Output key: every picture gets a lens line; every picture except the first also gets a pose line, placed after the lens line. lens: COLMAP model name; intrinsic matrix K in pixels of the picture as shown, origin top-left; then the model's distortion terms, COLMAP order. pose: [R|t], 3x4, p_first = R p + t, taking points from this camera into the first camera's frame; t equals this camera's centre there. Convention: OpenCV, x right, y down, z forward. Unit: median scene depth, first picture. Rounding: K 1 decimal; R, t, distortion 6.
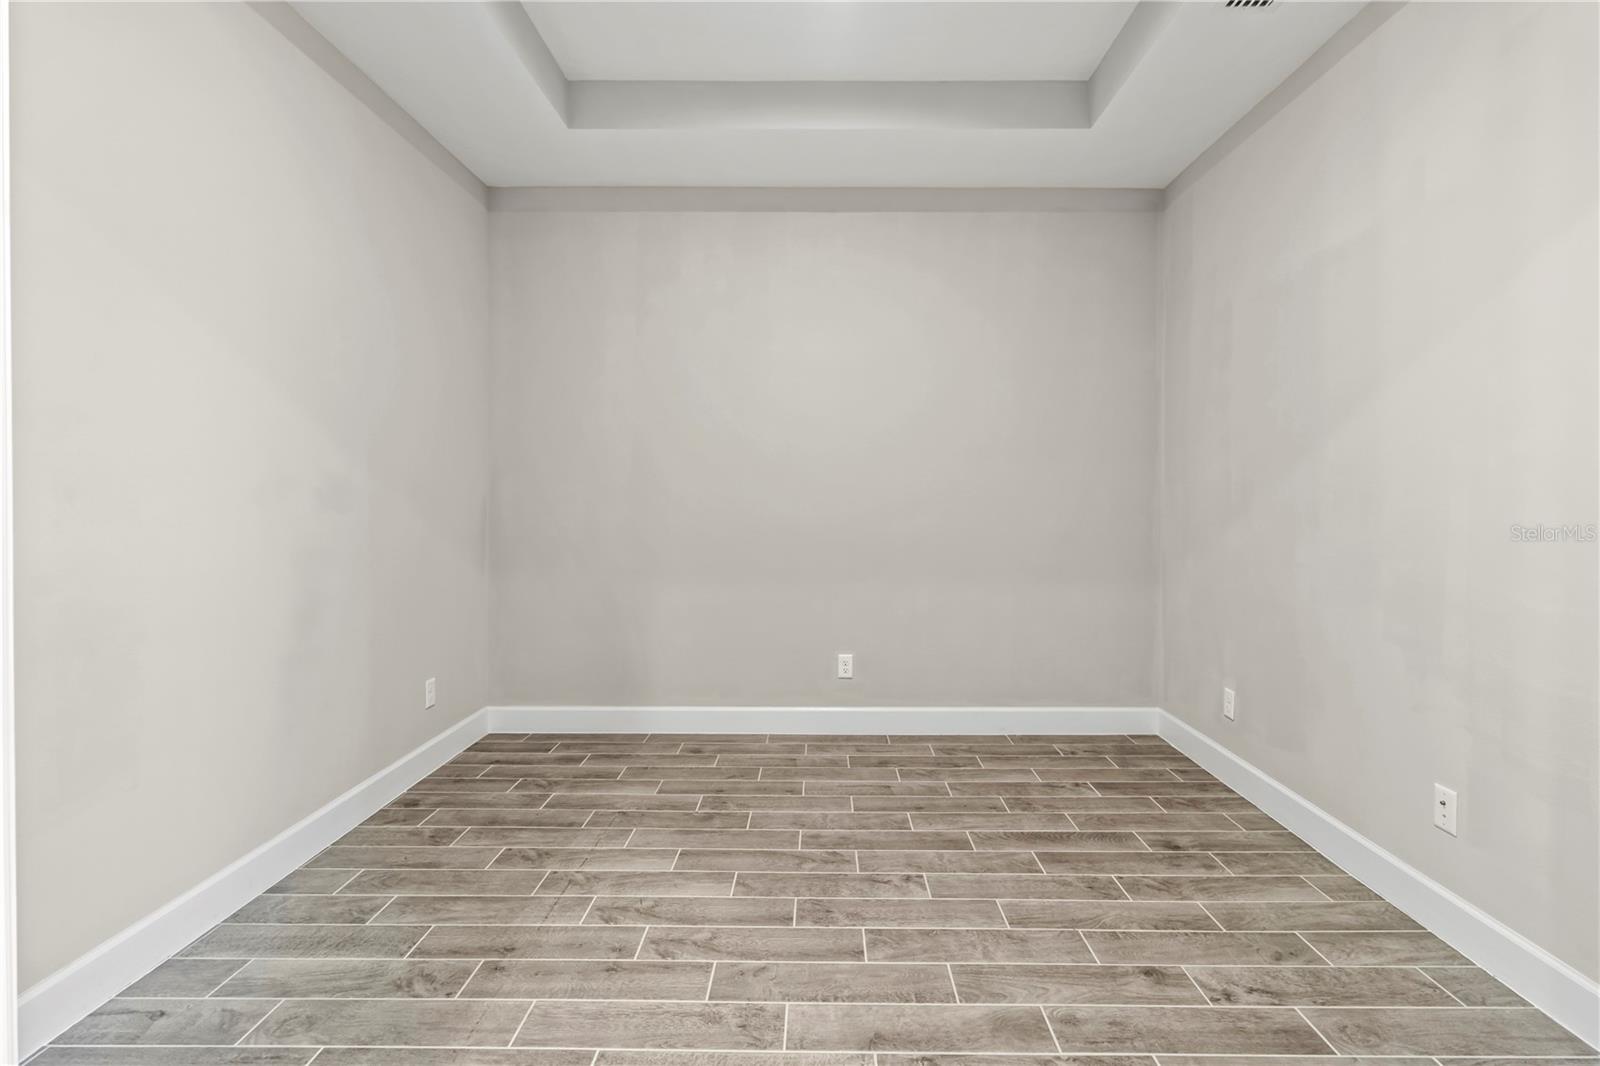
lens RADIAL K [[774.3, 0, 808.3], [0, 774.3, 534.8], [0, 0, 1]] dist [0.000263, -0.000303]
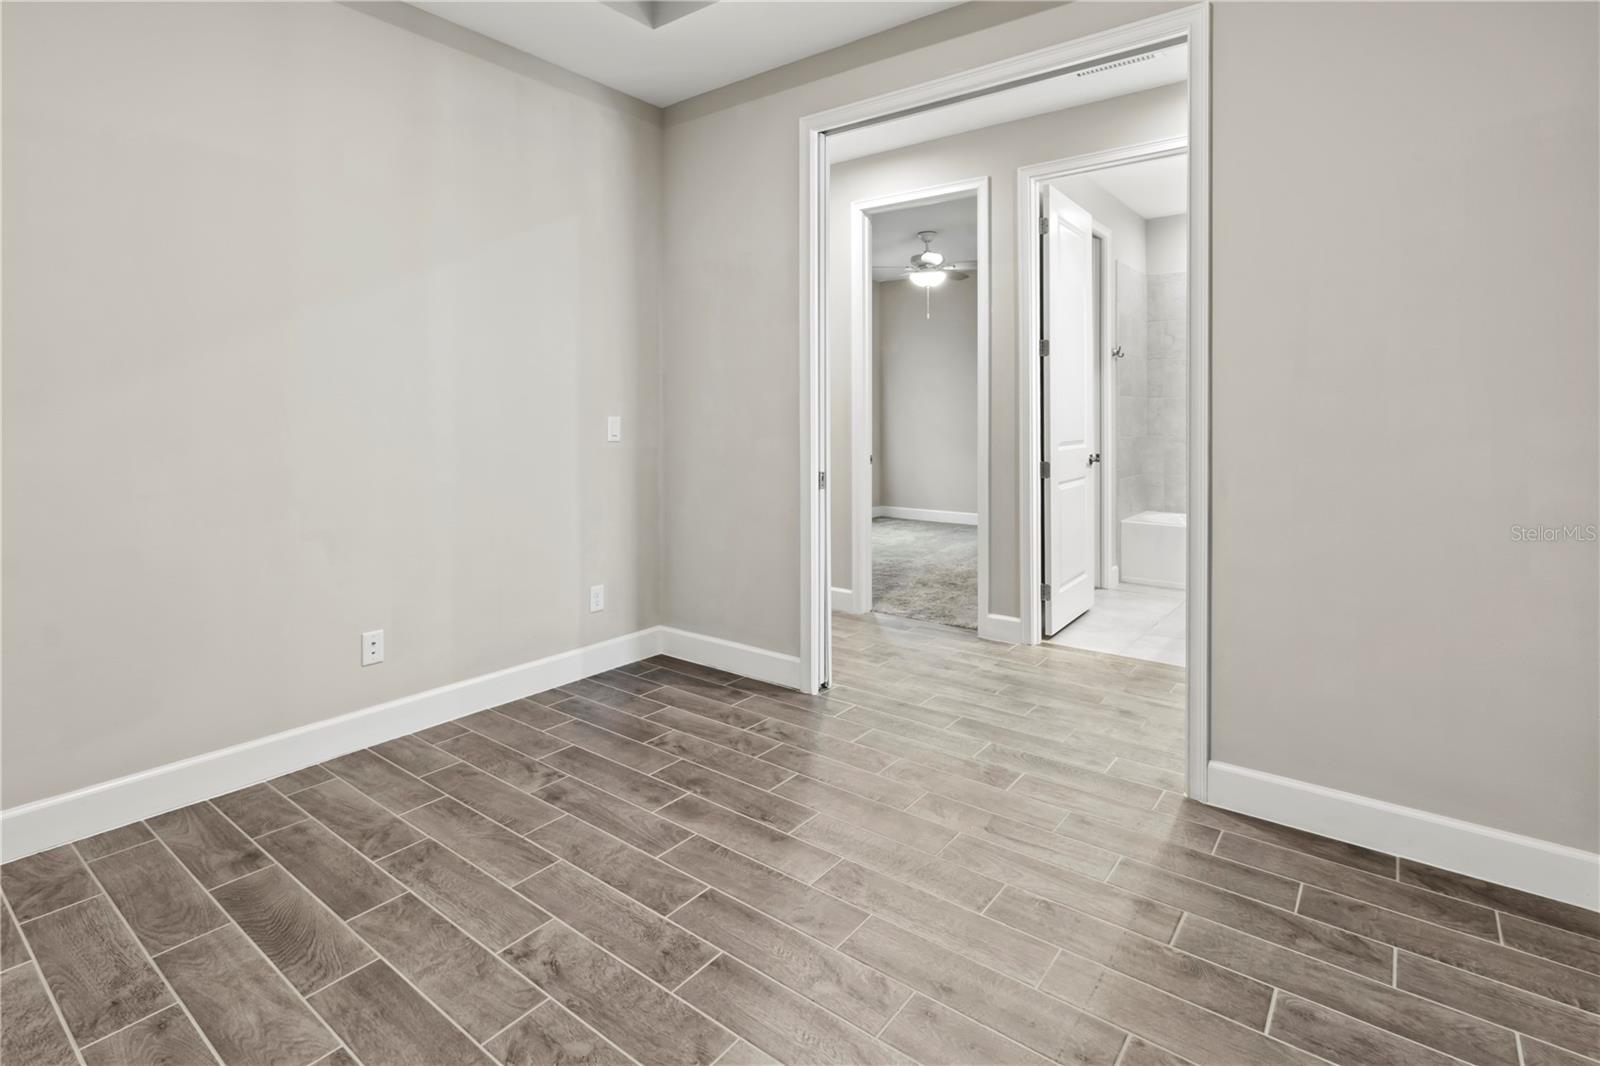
lens RADIAL K [[774.3, 0, 809.5], [0, 774.3, 528.6], [0, 0, 1]] dist [0.000263, -0.000303]
pose [[-0.809087, -0.093229, 0.580247, -0.547262], [0.025102, 0.980953, 0.192614, -0.087930], [-0.587152, 0.170407, -0.791337, 1.584966]]
